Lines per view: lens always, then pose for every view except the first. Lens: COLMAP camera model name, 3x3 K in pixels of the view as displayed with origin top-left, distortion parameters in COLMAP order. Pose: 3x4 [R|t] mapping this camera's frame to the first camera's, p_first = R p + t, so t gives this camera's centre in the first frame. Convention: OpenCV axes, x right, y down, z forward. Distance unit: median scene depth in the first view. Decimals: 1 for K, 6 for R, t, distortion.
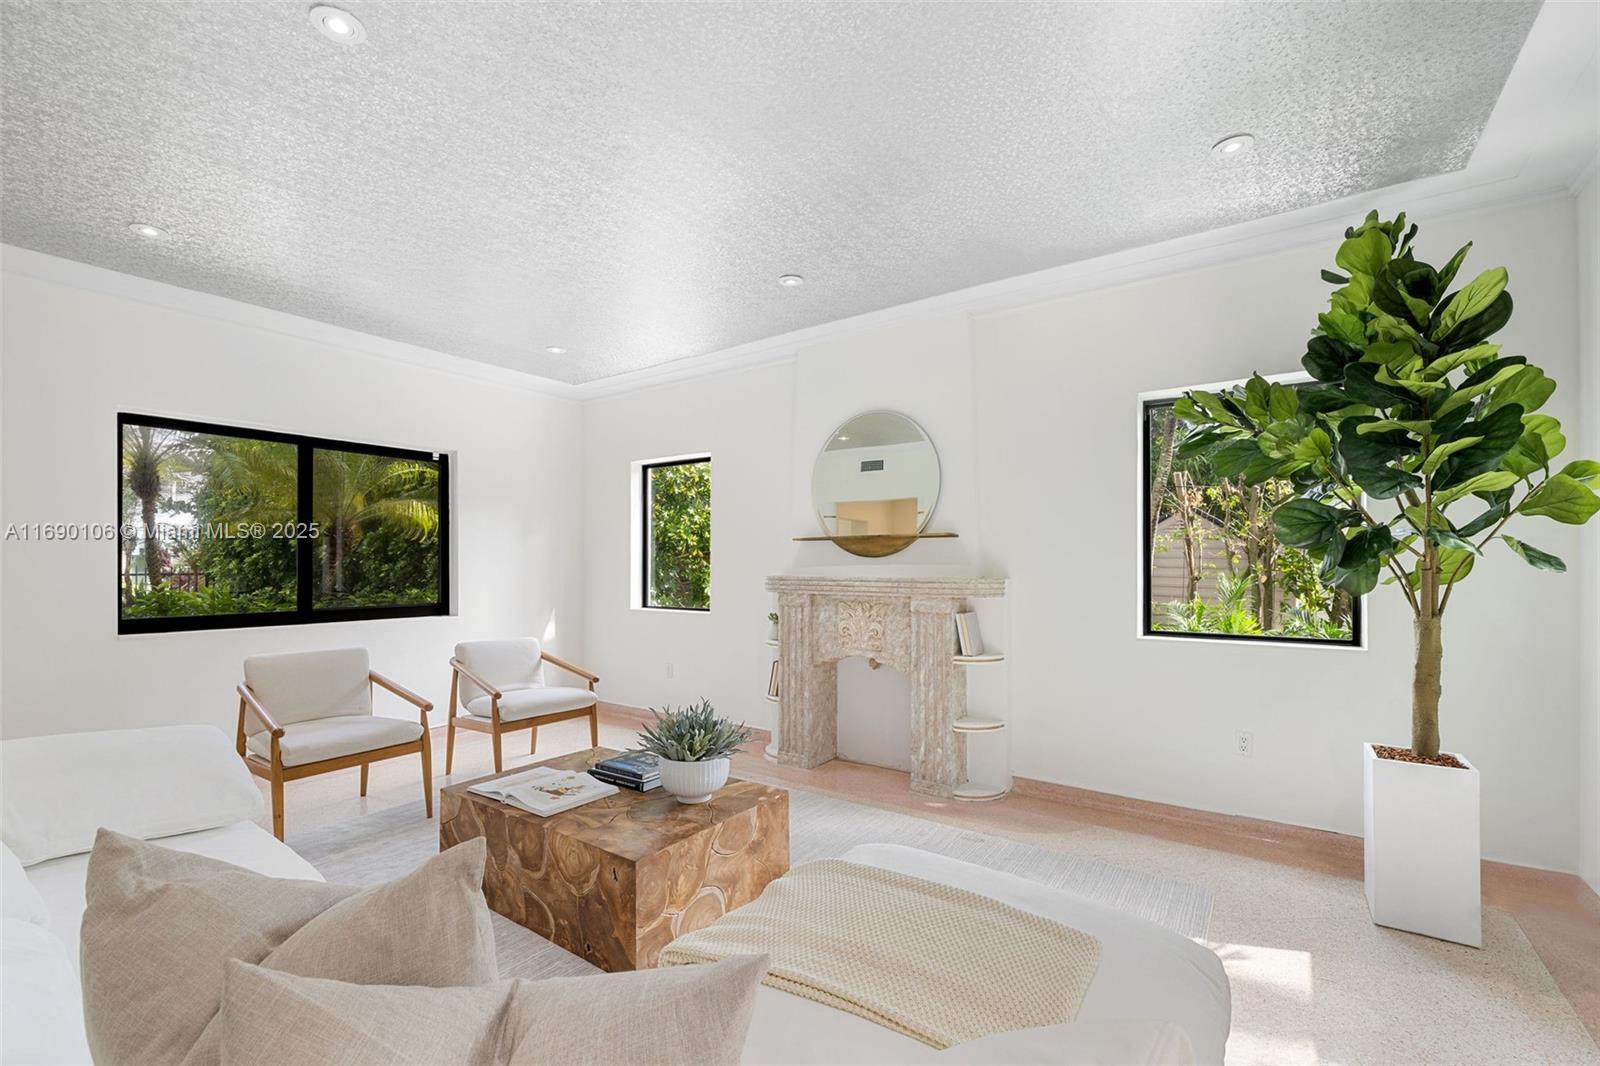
lens RADIAL K [[674.8, 0, 819.9], [0, 674.8, 563.1], [0, 0, 1]] dist [-0.002022, -0.000054]
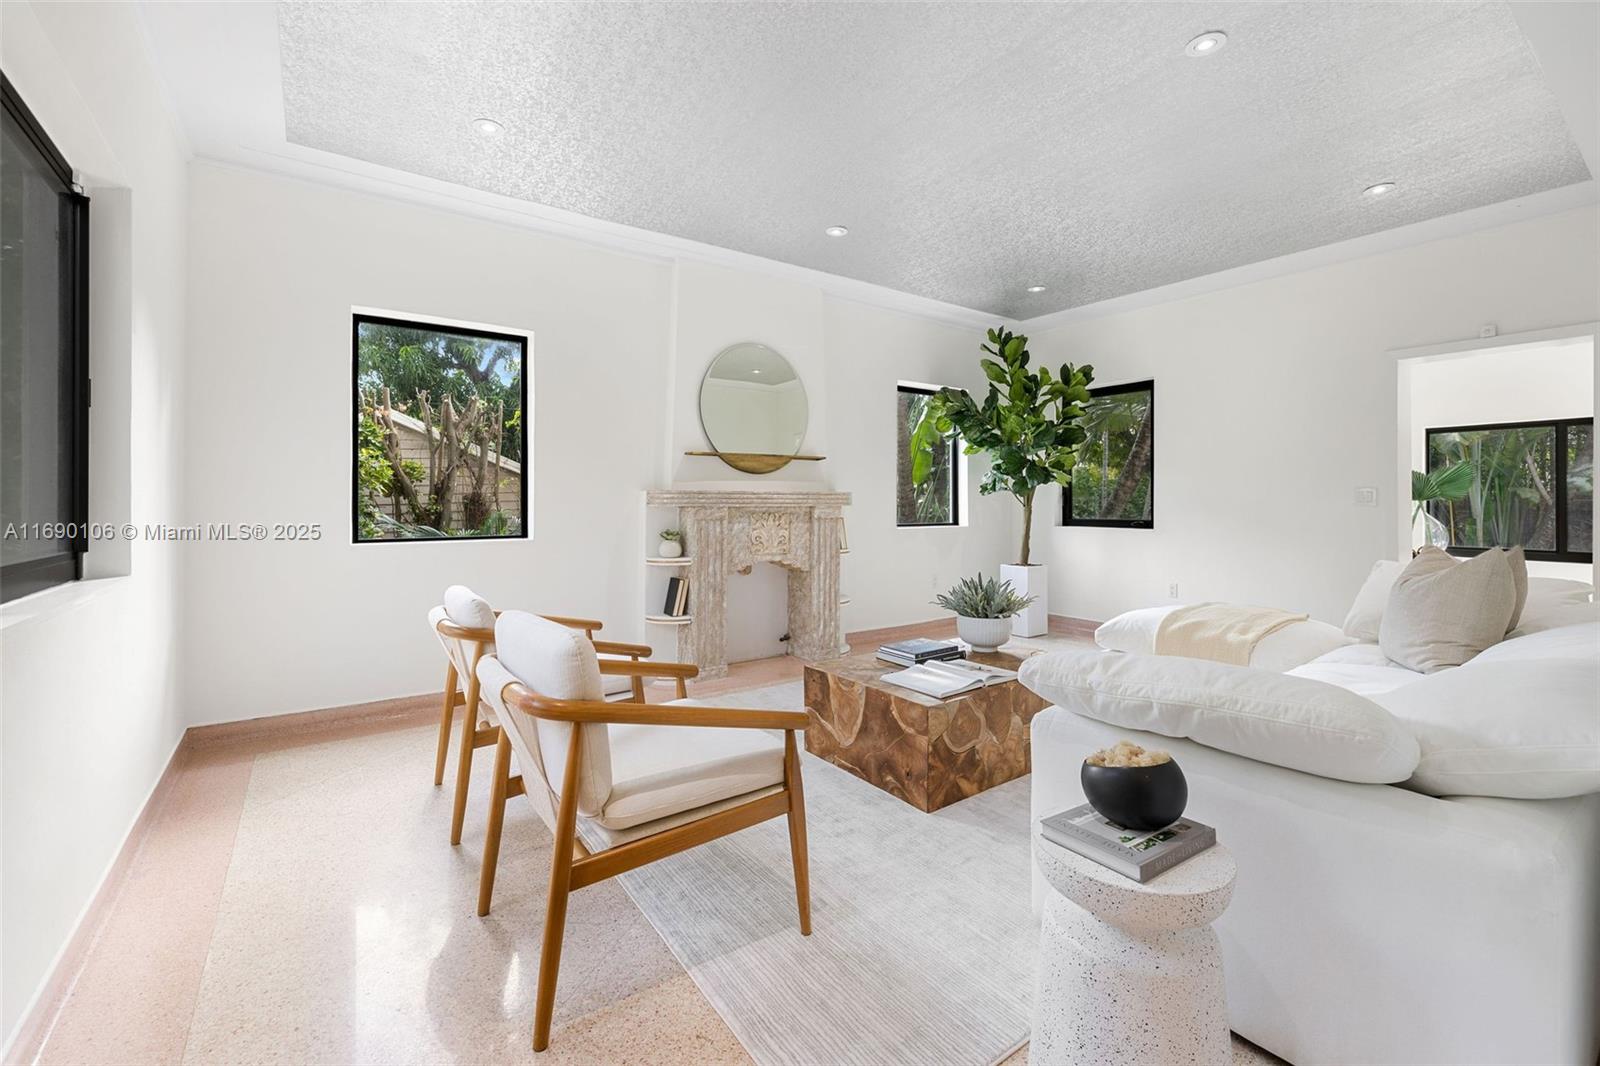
lens RADIAL K [[674.8, 0, 781.7], [0, 674.8, 497.9], [0, 0, 1]] dist [-0.002022, -0.000054]
pose [[0.361571, 0.005013, 0.932331, -0.992331], [-0.000066, 0.999986, -0.005351, 0.038412], [-0.932345, 0.001873, 0.361566, 0.570686]]
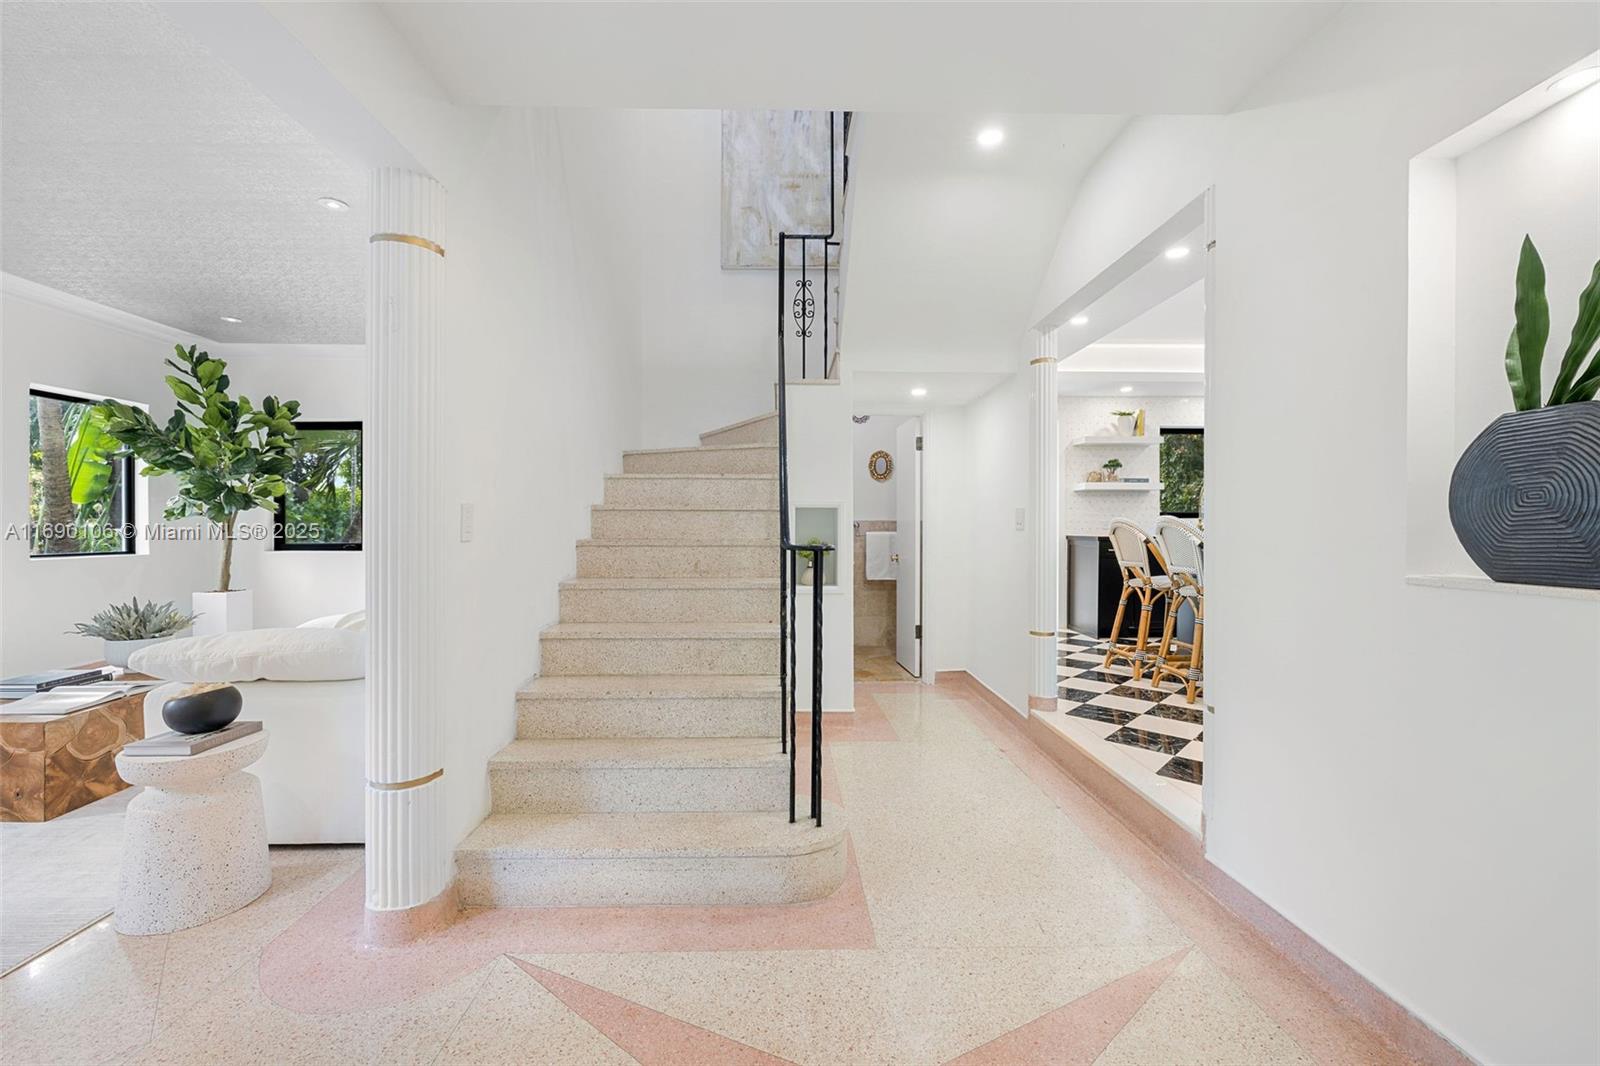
lens RADIAL K [[674.8, 0, 805.9], [0, 674.8, 529.2], [0, 0, 1]] dist [-0.002022, -0.000054]
pose [[-0.589896, -0.004878, 0.807464, -1.349791], [-0.000696, 0.999984, 0.005533, 0.033848], [-0.807479, 0.002702, -0.589891, 0.451111]]
